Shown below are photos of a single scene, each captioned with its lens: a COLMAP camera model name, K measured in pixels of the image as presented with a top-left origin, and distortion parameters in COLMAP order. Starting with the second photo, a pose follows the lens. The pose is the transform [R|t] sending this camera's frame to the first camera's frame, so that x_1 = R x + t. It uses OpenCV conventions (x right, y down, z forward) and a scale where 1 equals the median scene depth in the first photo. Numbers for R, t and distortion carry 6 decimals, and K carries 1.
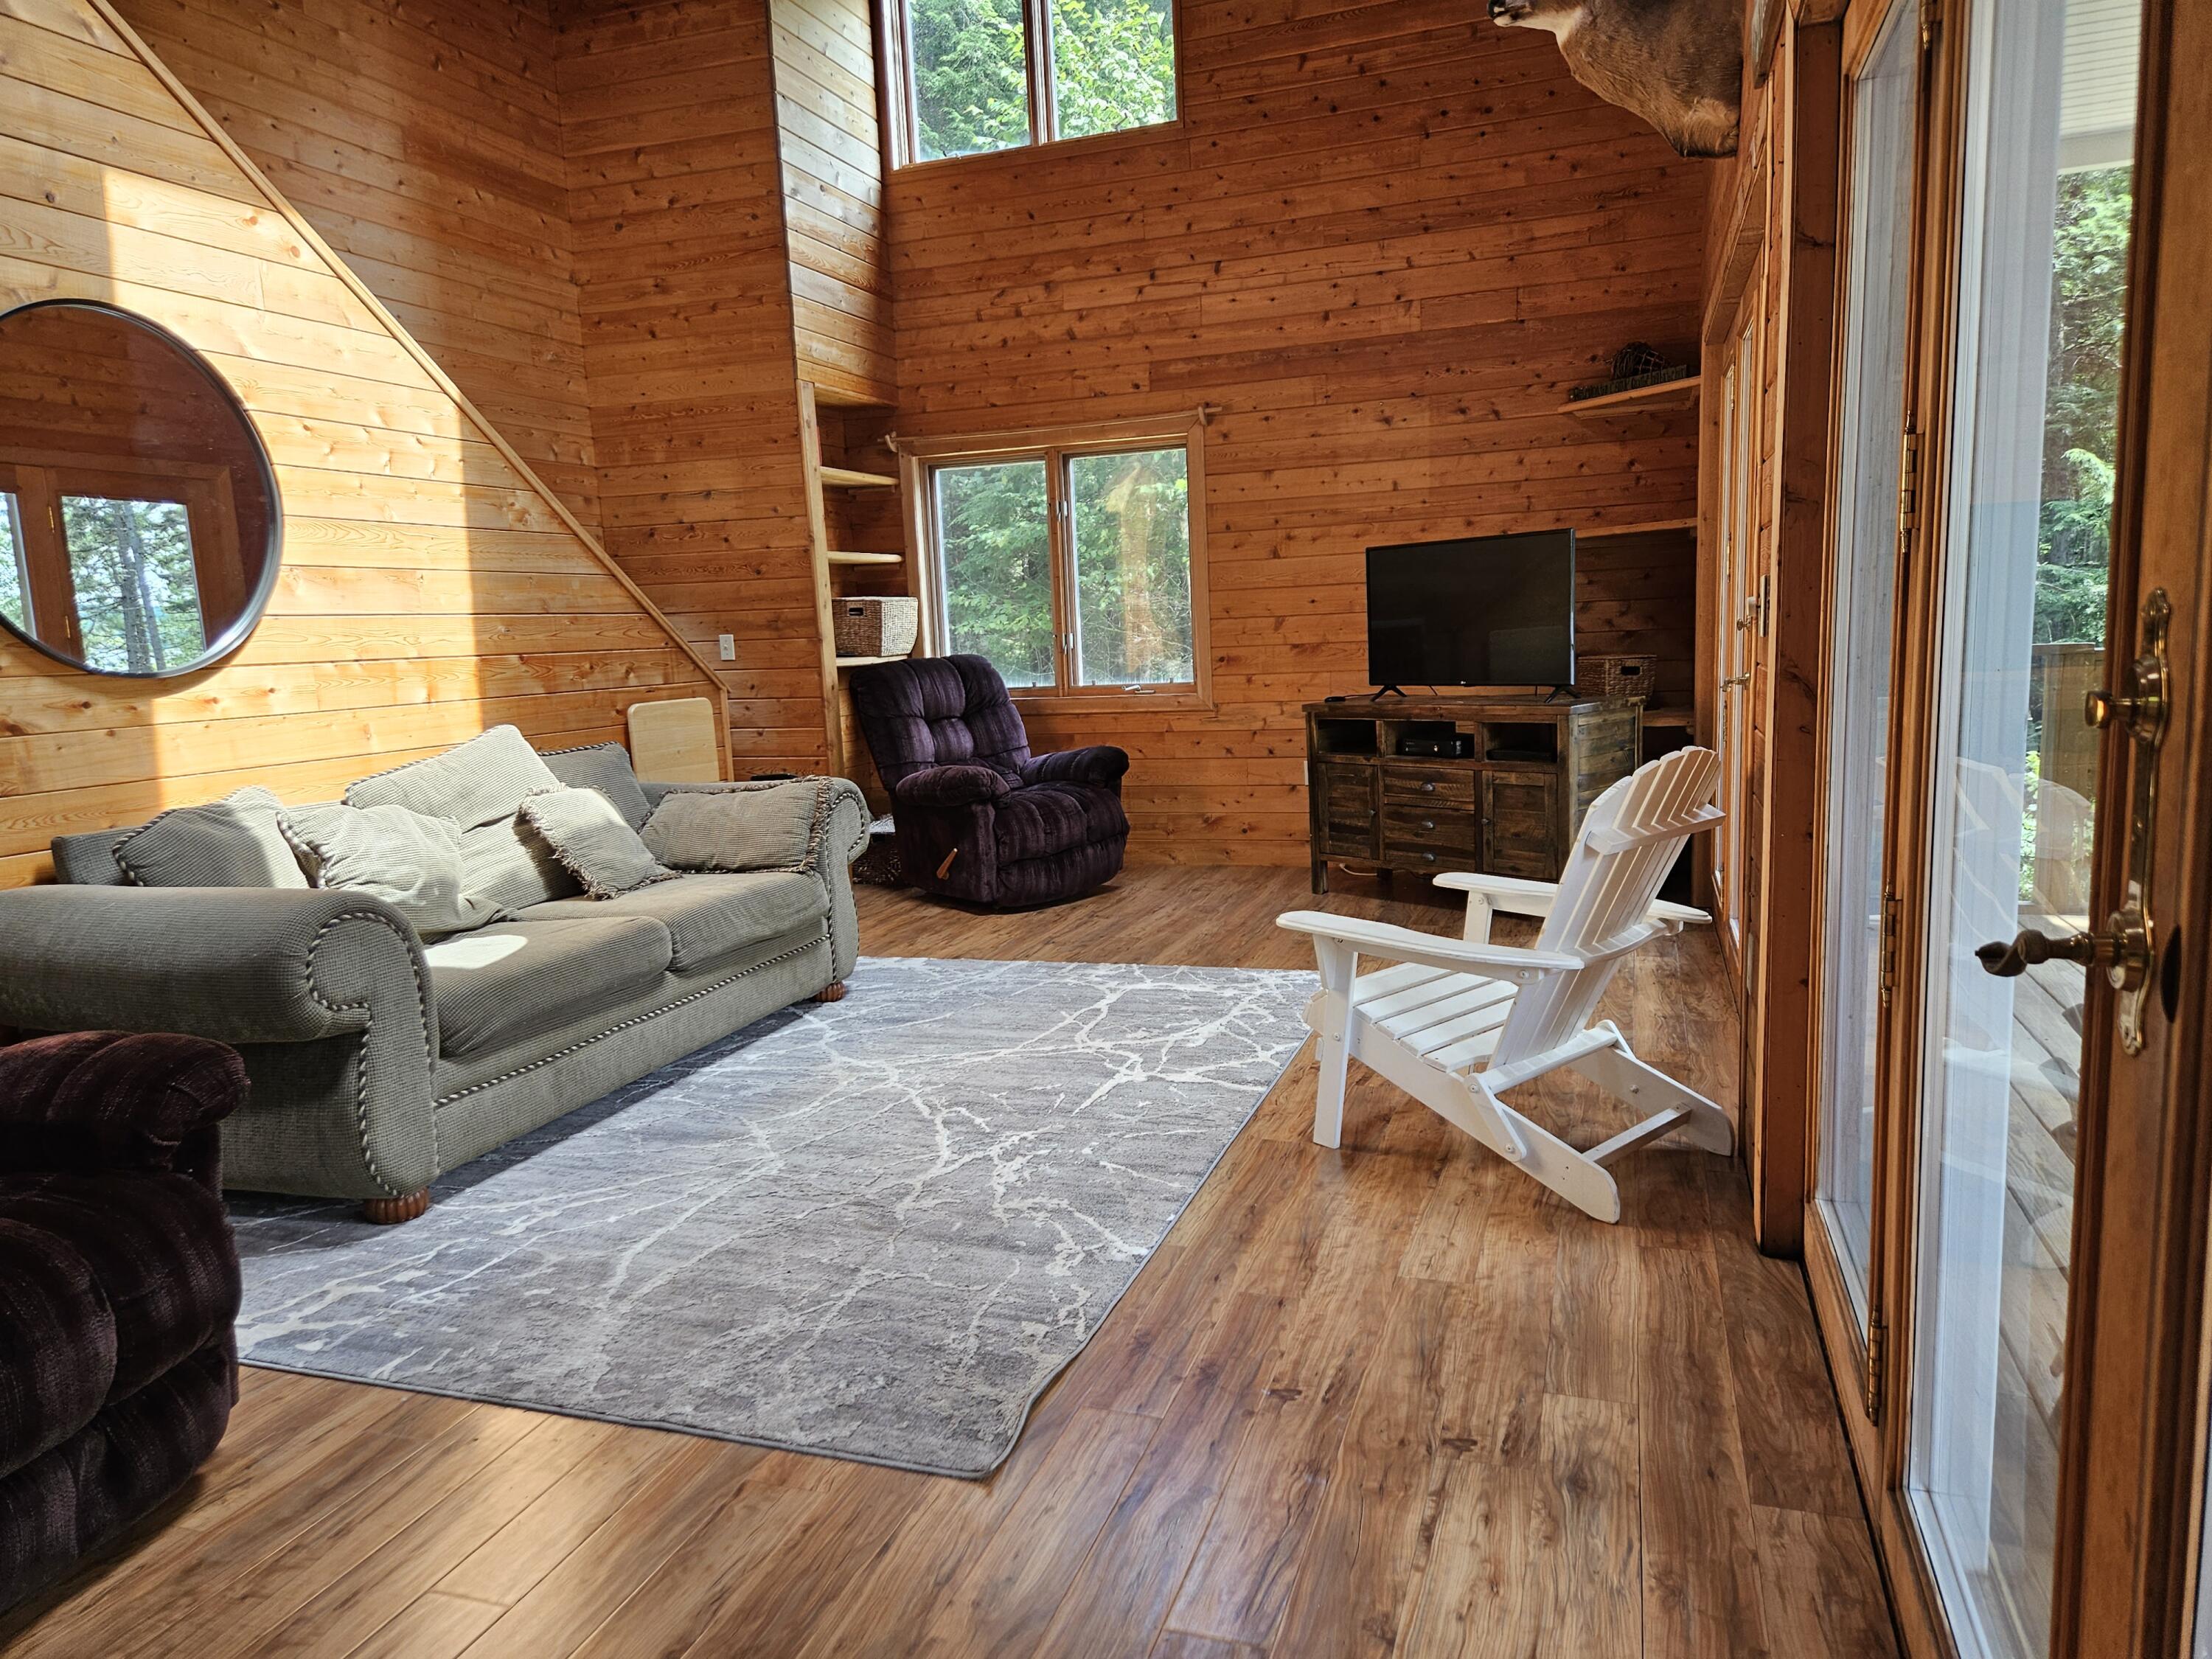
lens RADIAL K [[1471.2, 0, 1110.9], [0, 1471.2, 847.3], [0, 0, 1]] dist [0.059759, -0.010102]
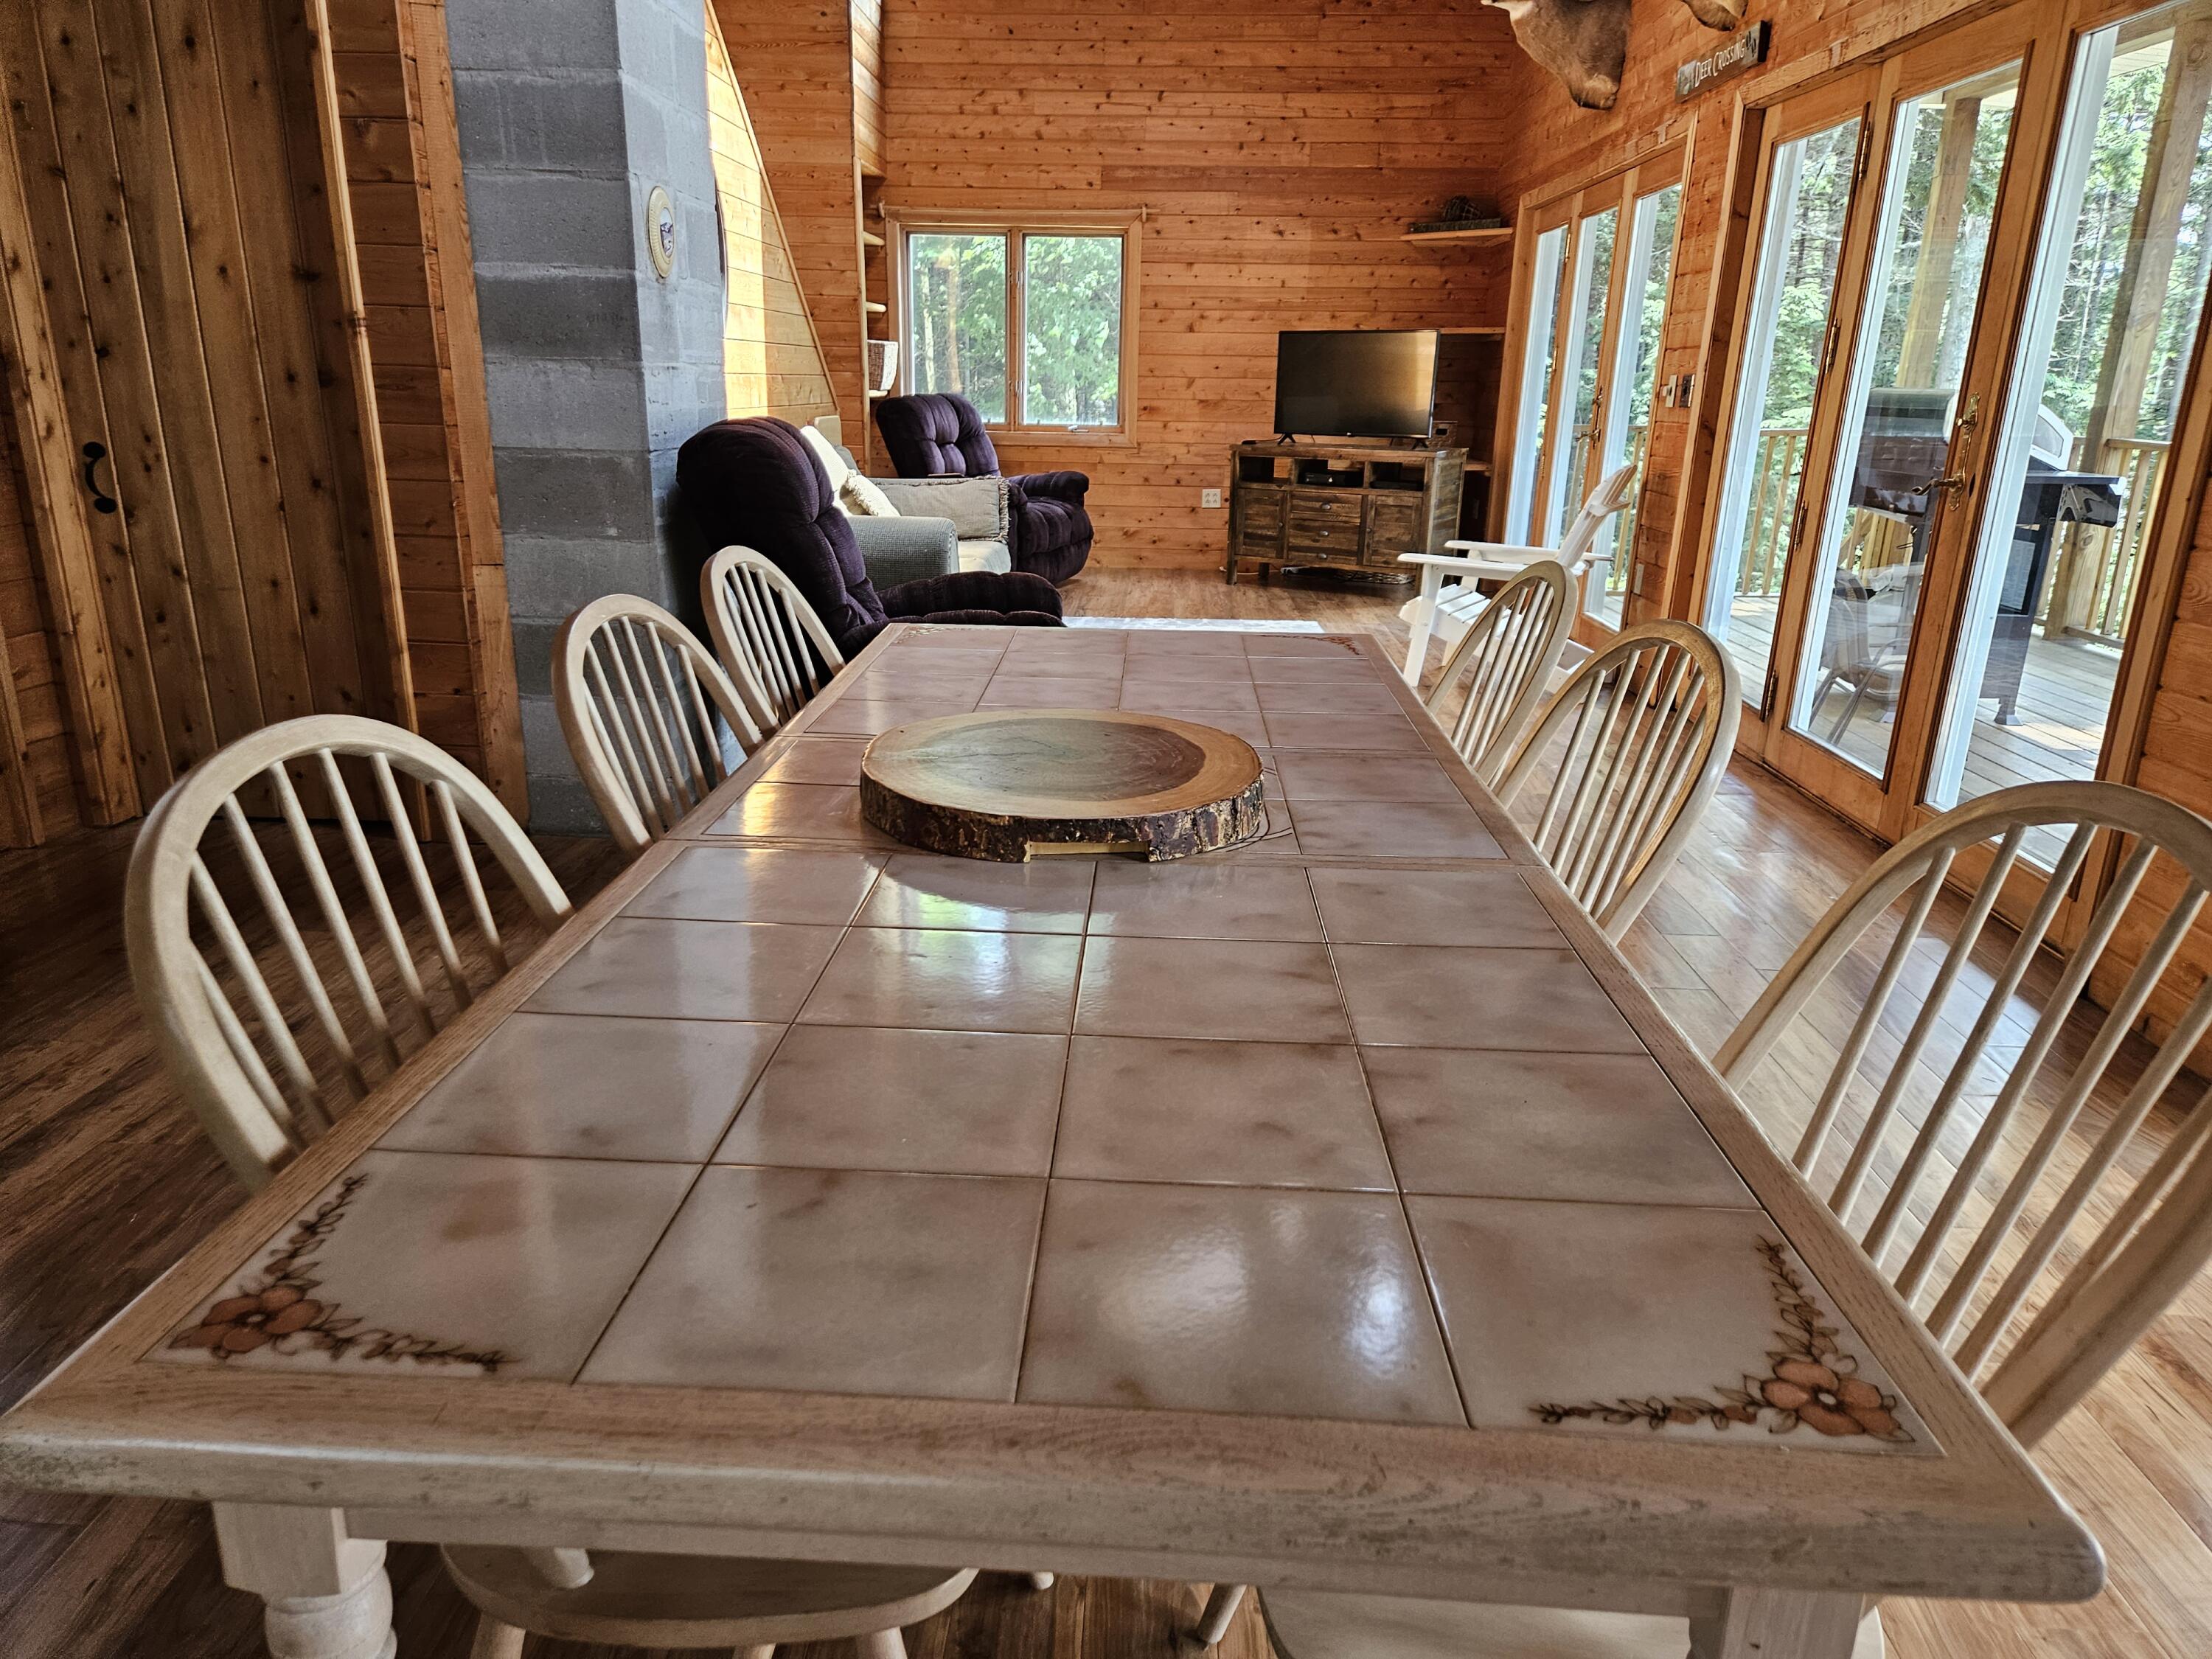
lens RADIAL K [[1471.2, 0, 1097.5], [0, 1471.2, 824.1], [0, 0, 1]] dist [0.059759, -0.010102]
pose [[0.958244, -0.023270, 0.285002, -0.382603], [-0.016966, 0.990301, 0.137899, 0.065072], [-0.285447, -0.136976, 0.948556, -0.325477]]
